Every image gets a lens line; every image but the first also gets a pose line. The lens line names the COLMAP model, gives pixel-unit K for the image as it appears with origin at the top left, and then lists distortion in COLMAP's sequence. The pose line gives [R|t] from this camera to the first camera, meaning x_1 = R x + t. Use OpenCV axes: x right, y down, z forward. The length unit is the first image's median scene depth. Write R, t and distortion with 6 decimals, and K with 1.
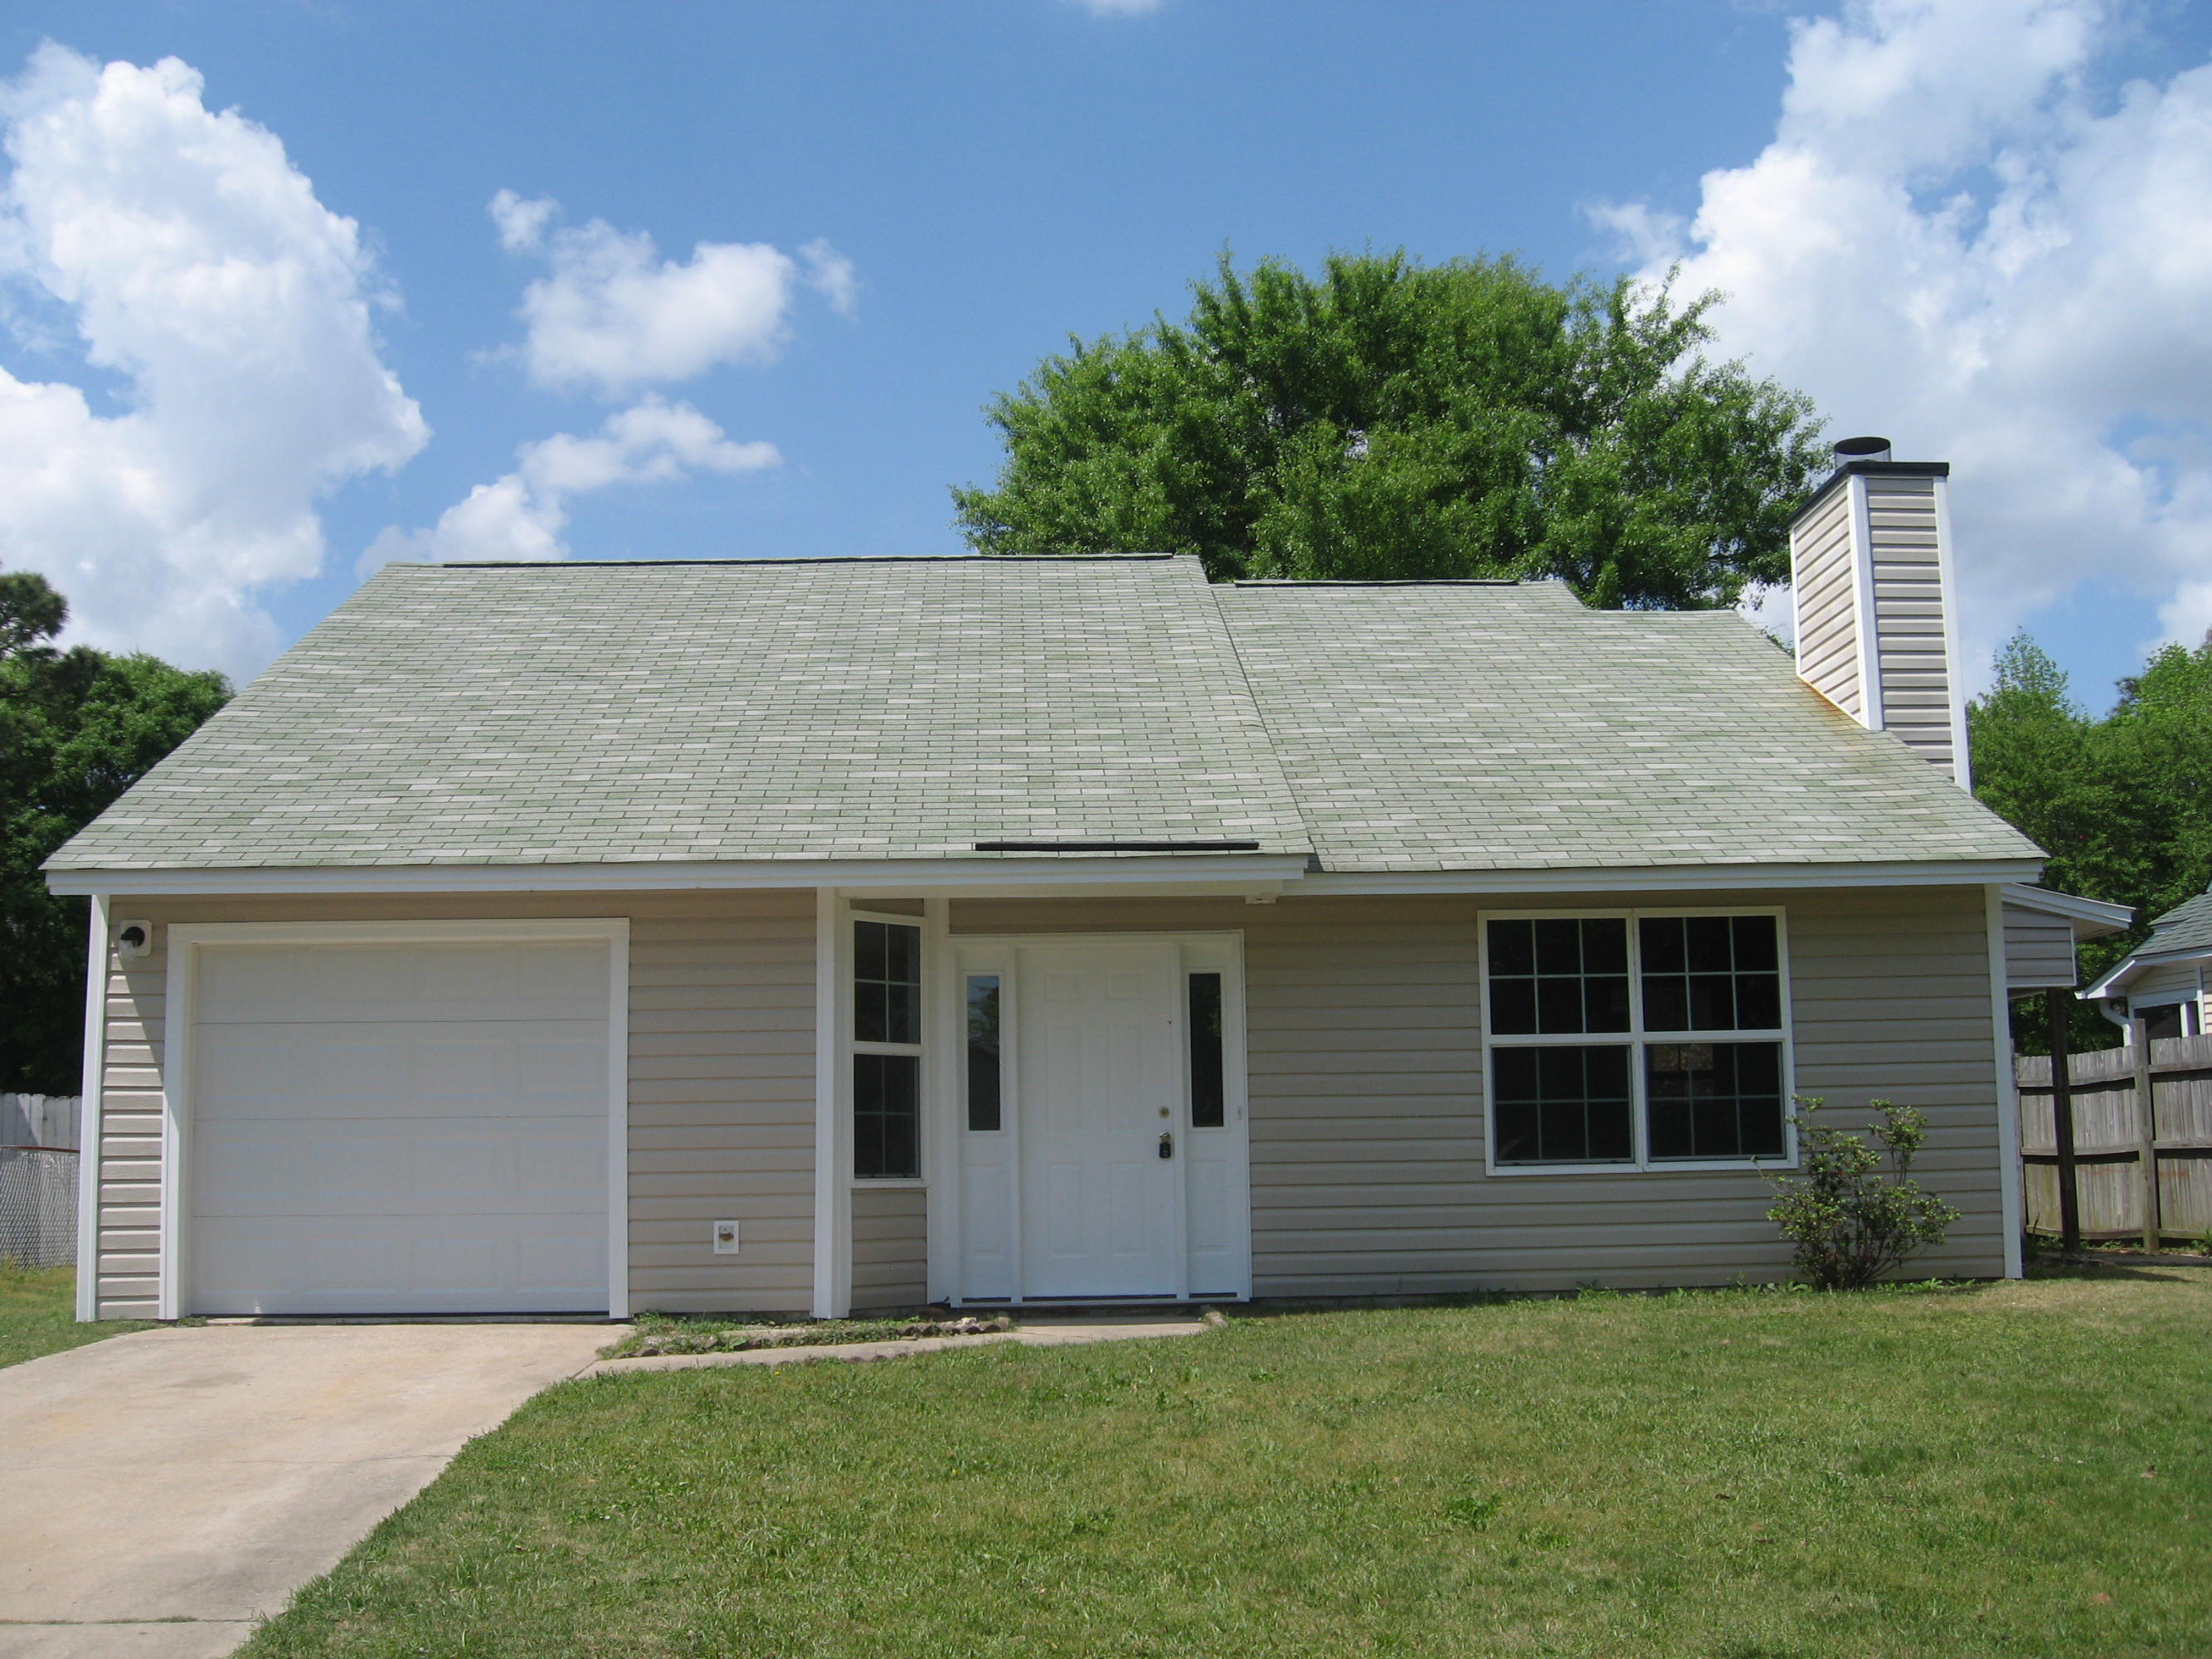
lens RADIAL K [[2443.5, 0, 1104.0], [0, 2443.5, 827.4], [0, 0, 1]] dist [-0.101688, 0.000000]
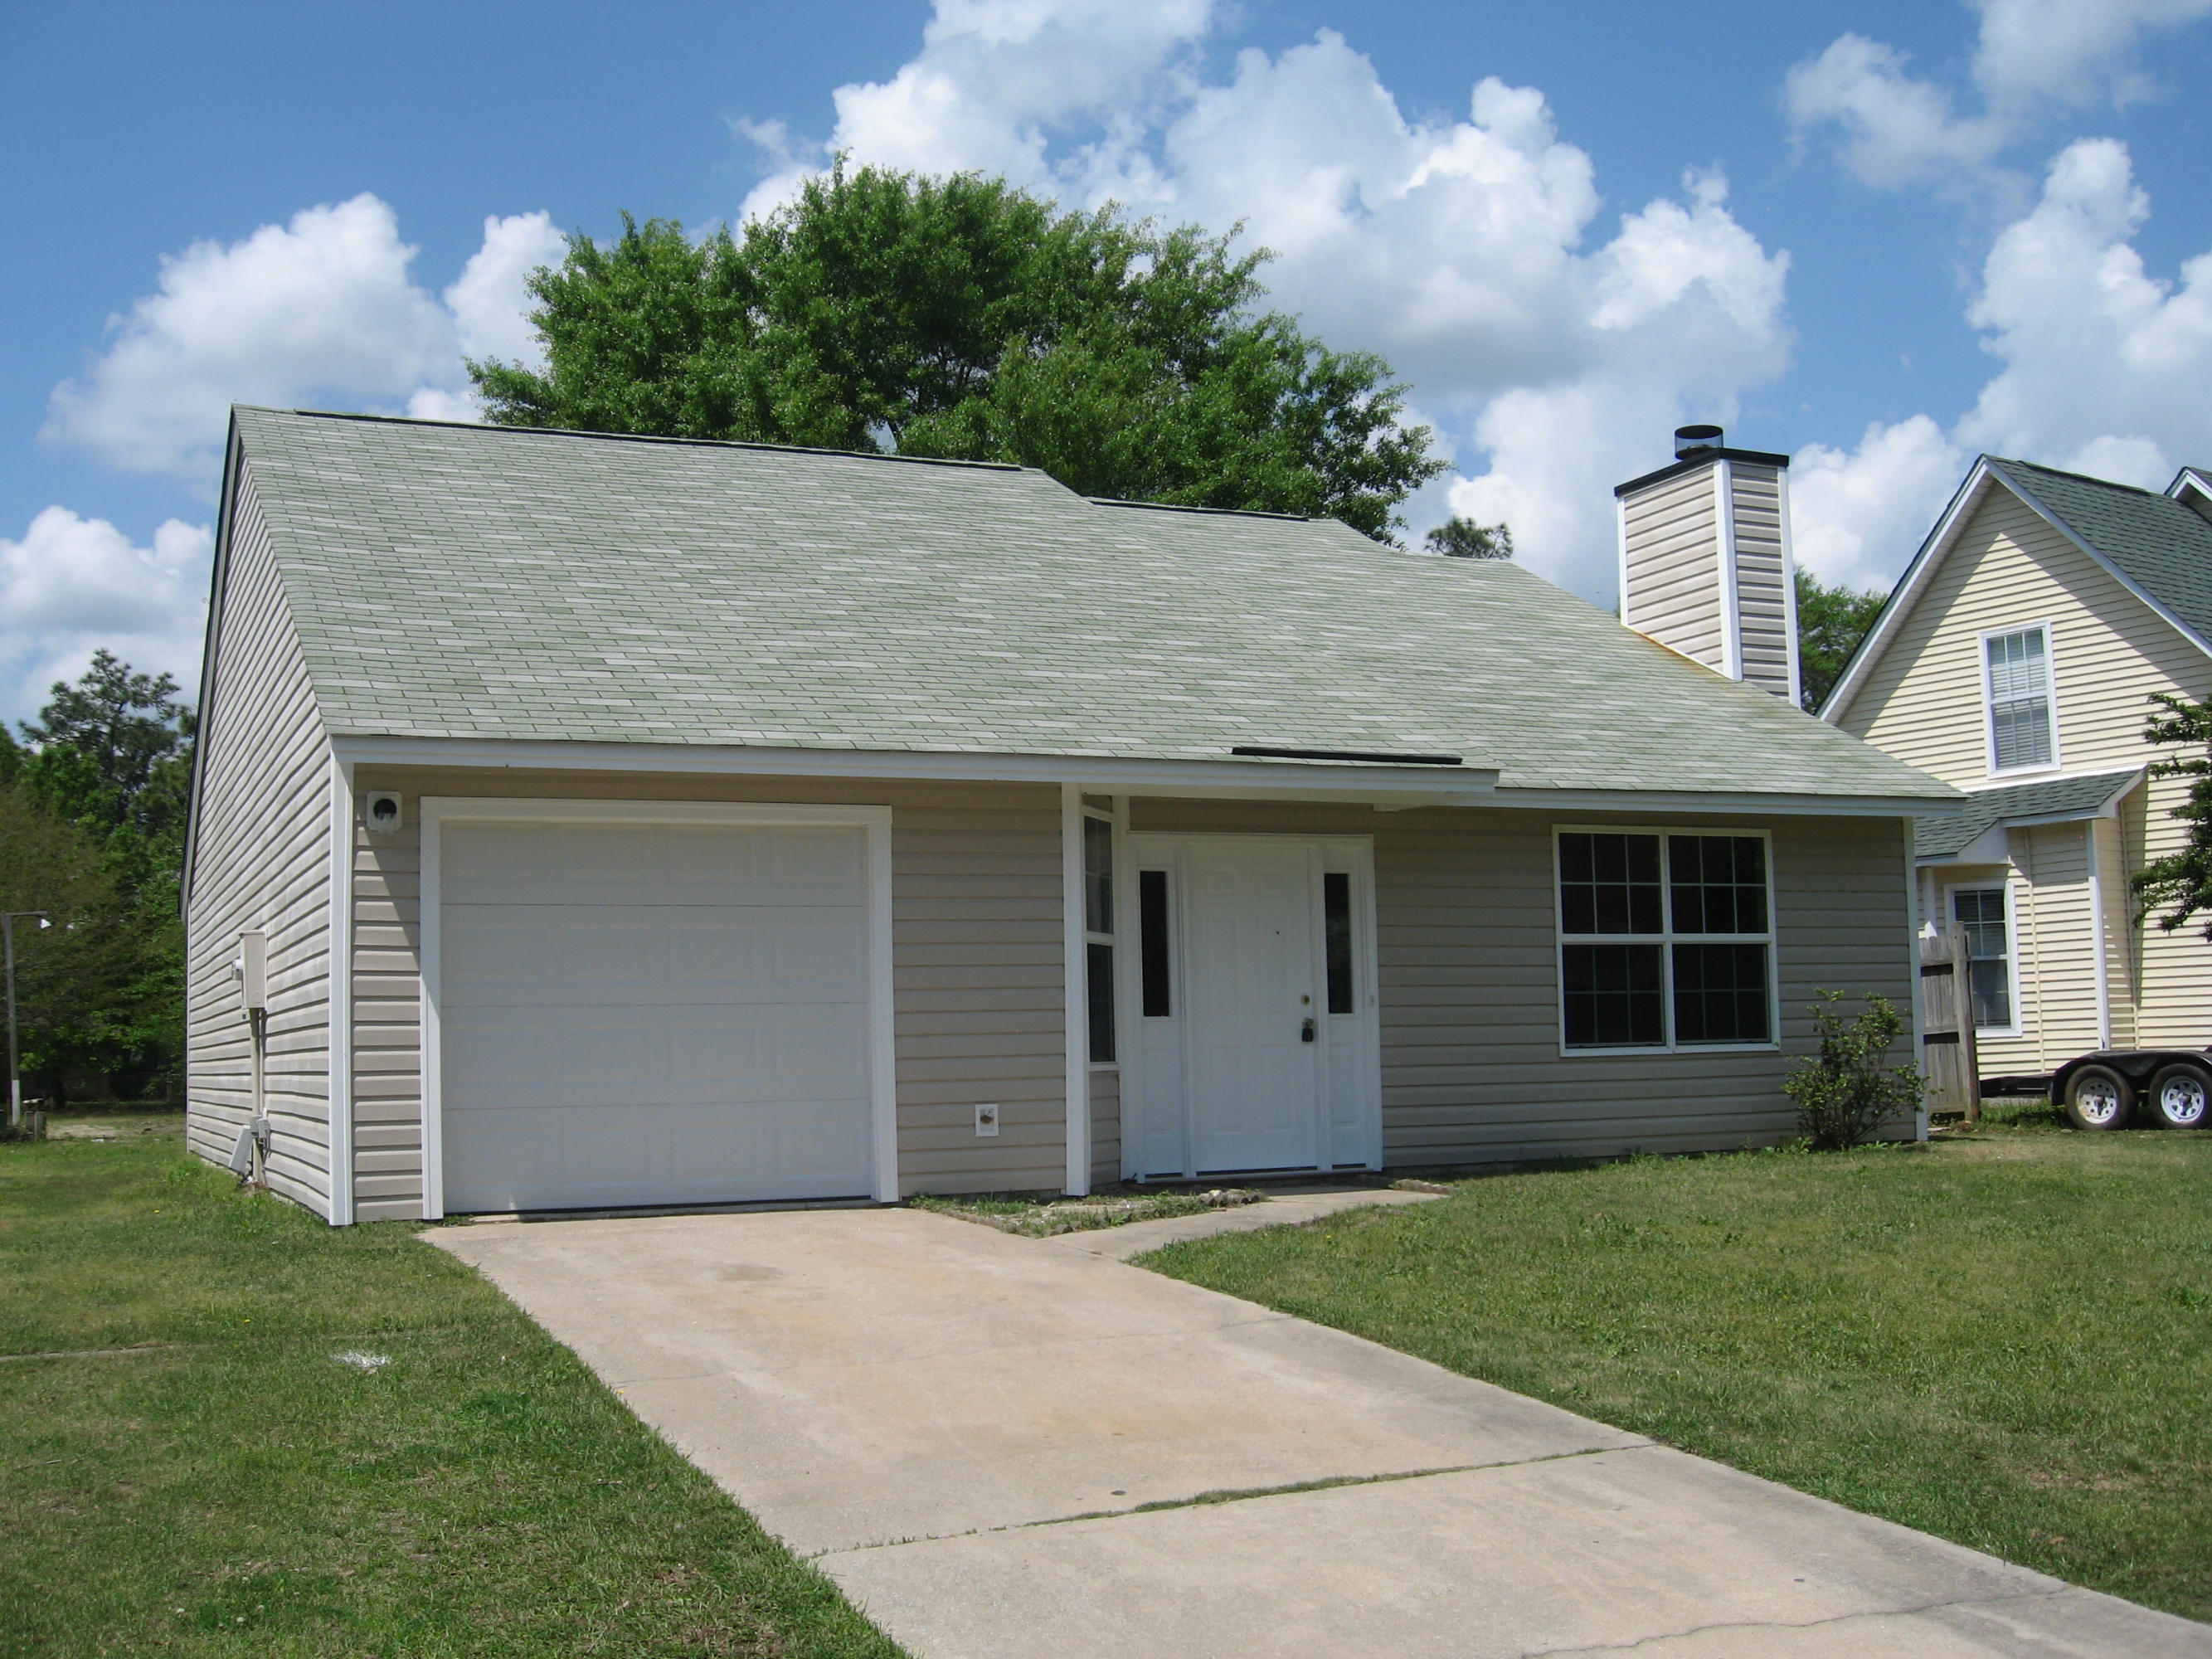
lens RADIAL K [[2443.5, 0, 1104.1], [0, 2443.5, 825.8], [0, 0, 1]] dist [-0.101688, 0.000000]
pose [[0.923912, 0.031287, 0.381323, -0.475641], [-0.046625, 0.998430, 0.031048, 0.009418], [-0.379753, -0.046464, 0.923920, 0.031501]]
